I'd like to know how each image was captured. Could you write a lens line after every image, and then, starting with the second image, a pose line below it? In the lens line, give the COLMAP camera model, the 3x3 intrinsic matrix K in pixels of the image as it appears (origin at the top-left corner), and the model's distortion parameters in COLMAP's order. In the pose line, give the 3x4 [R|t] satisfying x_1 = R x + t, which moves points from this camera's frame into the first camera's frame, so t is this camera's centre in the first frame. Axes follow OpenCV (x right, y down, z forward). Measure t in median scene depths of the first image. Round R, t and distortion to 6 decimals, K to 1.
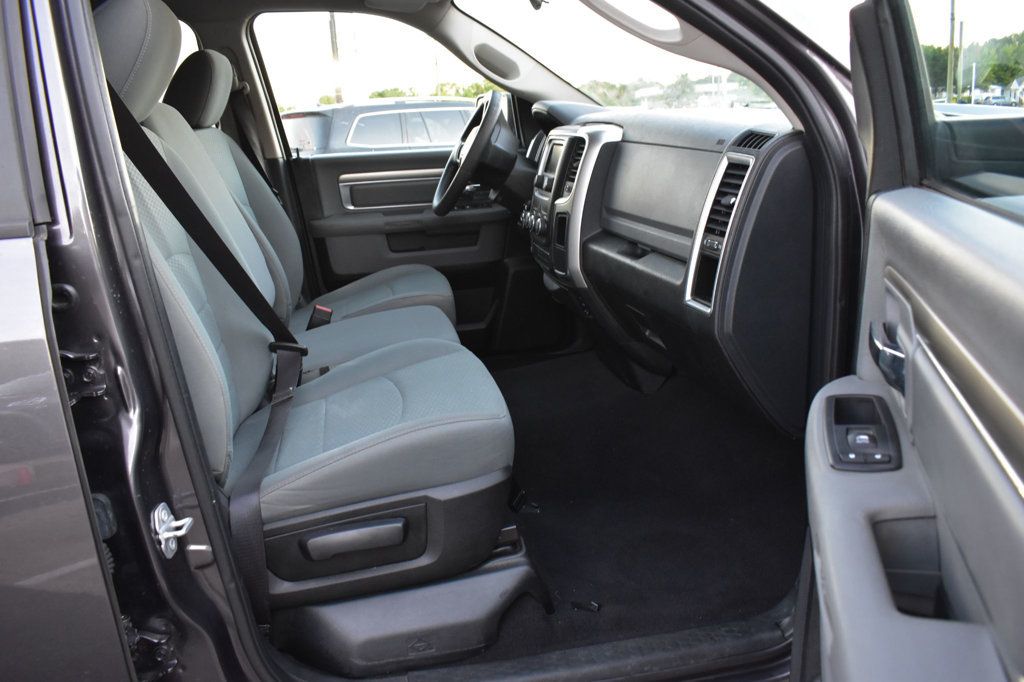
lens RADIAL K [[797.6, 0, 492.1], [0, 797.6, 340.8], [0, 0, 1]] dist [-0.082599, 0.002779]
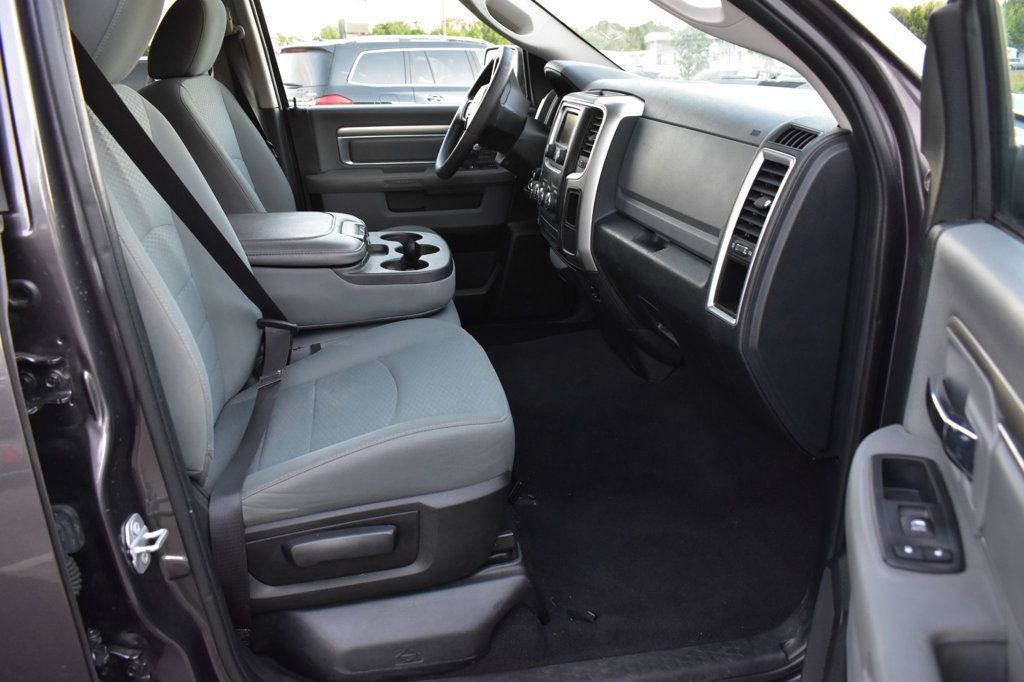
lens RADIAL K [[797.6, 0, 492.1], [0, 797.6, 340.8], [0, 0, 1]] dist [-0.082599, 0.002779]
pose [[0.999178, 0.039860, 0.007395, -0.011668], [-0.040293, 0.996533, 0.072795, -0.067224], [-0.004468, -0.073033, 0.997320, 0.078149]]
